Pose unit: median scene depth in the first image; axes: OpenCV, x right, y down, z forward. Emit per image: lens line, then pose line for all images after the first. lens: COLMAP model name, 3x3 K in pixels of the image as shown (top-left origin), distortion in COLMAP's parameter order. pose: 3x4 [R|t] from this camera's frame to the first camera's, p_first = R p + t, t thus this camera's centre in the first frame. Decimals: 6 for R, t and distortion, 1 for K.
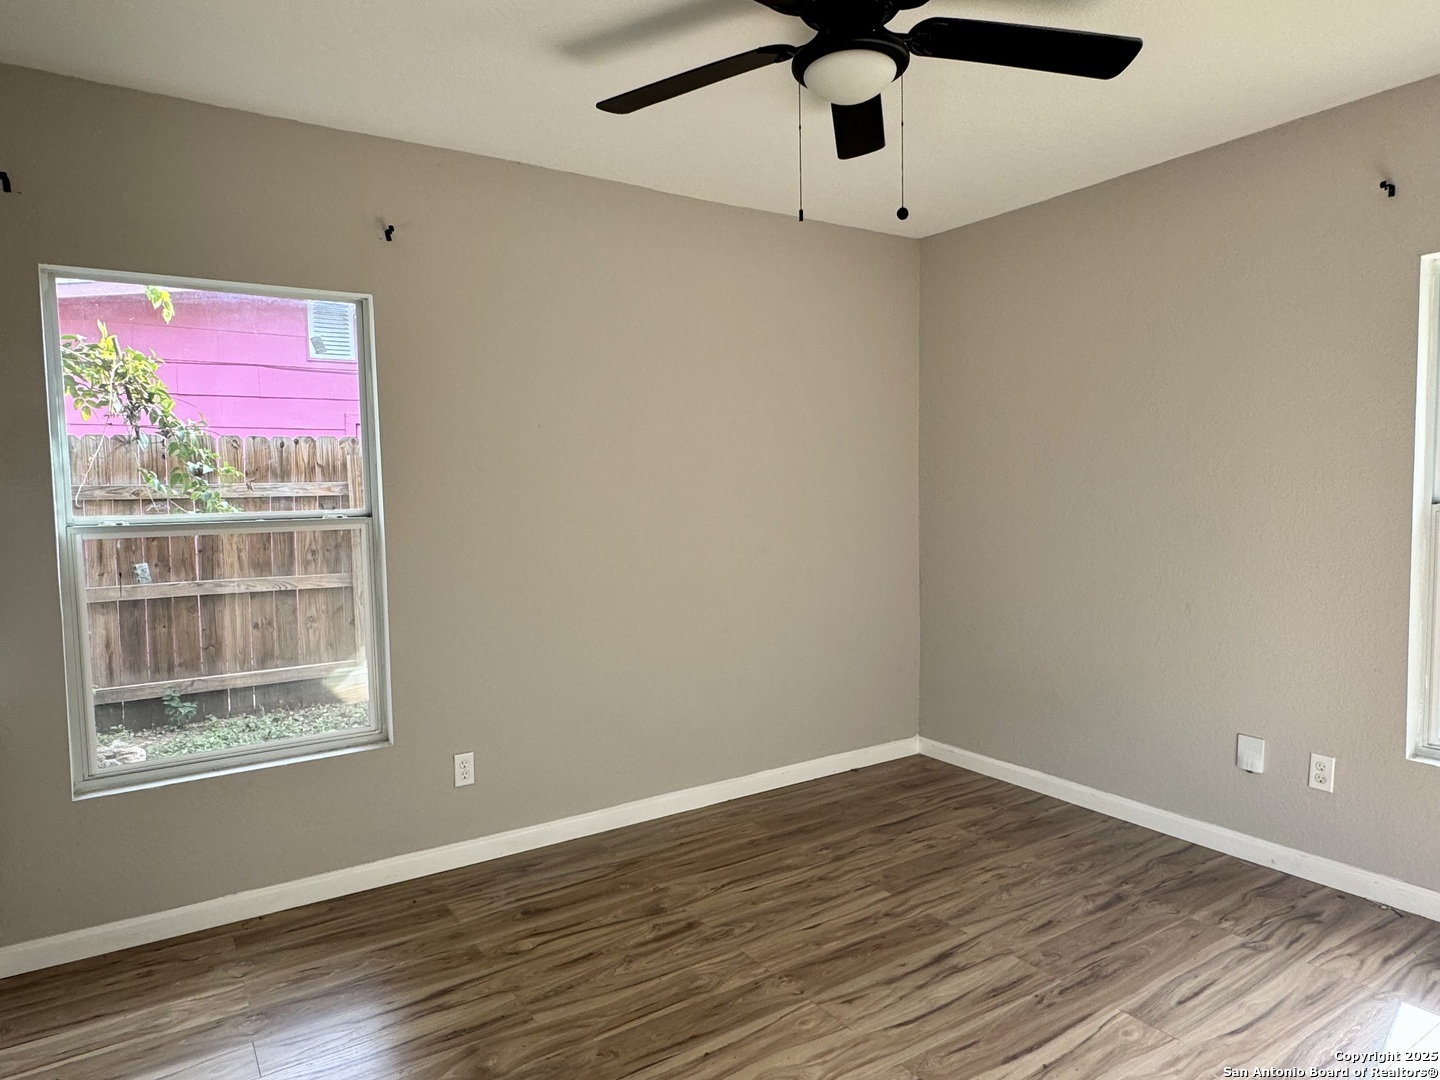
lens RADIAL K [[898.6, 0, 722.1], [0, 898.6, 544.3], [0, 0, 1]] dist [-0.007912, 0.001707]
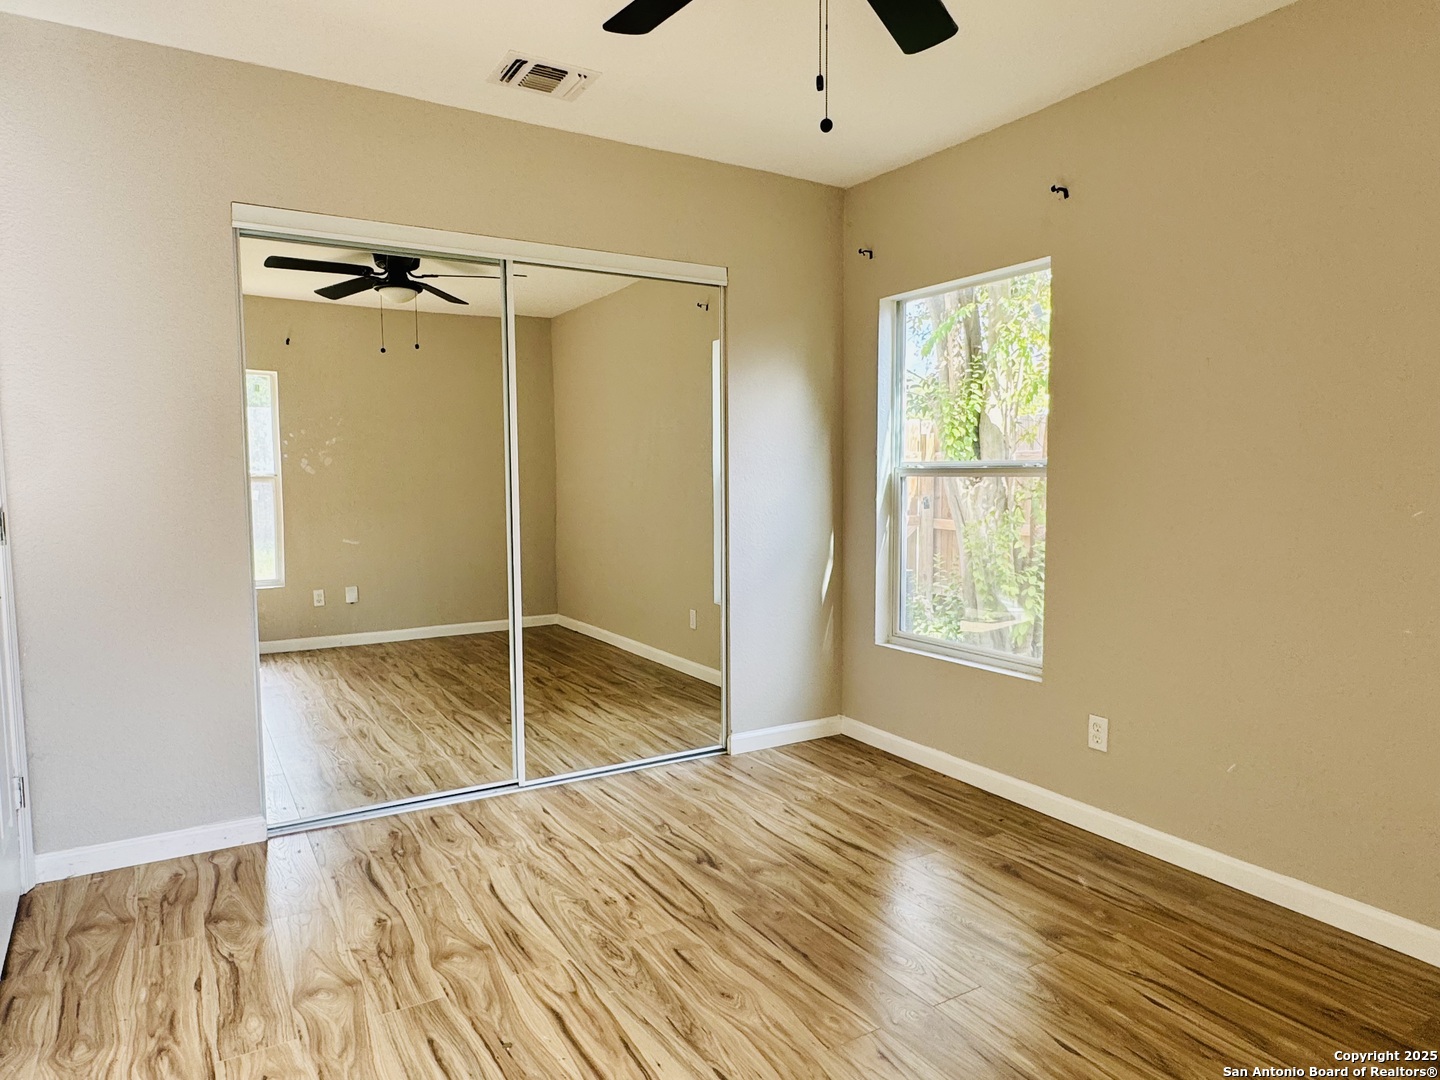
lens RADIAL K [[898.6, 0, 718.3], [0, 898.6, 540.5], [0, 0, 1]] dist [-0.007912, 0.001707]
pose [[-0.026247, 0.104236, -0.994206, 0.712974], [-0.057867, 0.992723, 0.105608, -0.041290], [0.997979, 0.060304, -0.020024, 0.631528]]
